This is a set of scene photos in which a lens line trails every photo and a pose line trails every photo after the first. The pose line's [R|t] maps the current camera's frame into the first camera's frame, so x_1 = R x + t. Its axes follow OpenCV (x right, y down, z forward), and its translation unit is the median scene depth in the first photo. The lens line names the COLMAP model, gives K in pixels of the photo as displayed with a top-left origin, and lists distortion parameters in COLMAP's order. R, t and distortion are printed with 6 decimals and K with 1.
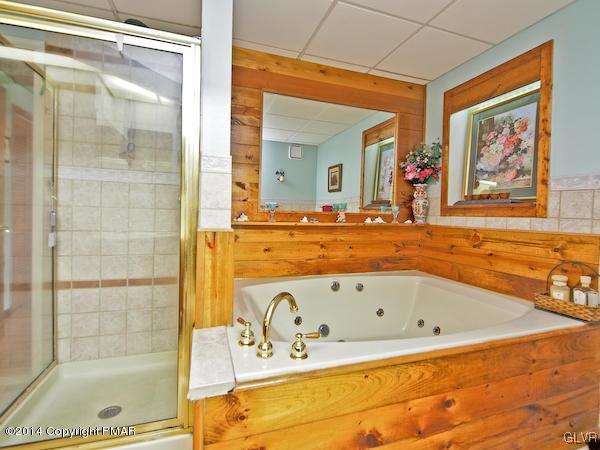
lens RADIAL K [[296.8, 0, 301.6], [0, 296.8, 221.3], [0, 0, 1]] dist [0.002118, -0.000782]
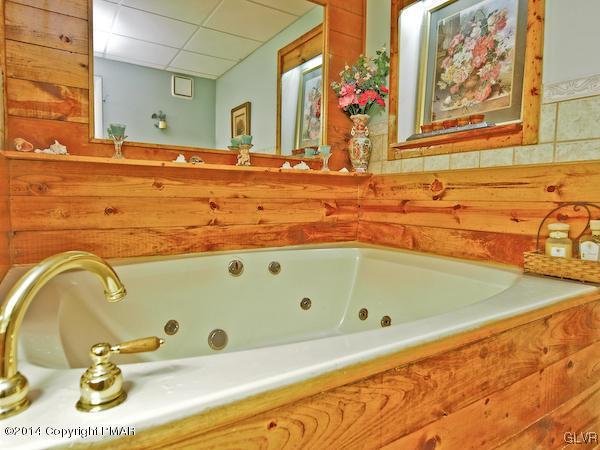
lens RADIAL K [[370.0, 0, 300.0], [0, 370.0, 225.0], [0, 0, 1]] dist [0.023719, 0.000510]
pose [[0.970630, -0.027806, 0.238963, 0.064985], [0.016336, 0.998623, 0.049847, 0.098742], [-0.240020, -0.044479, 0.969748, 0.228663]]
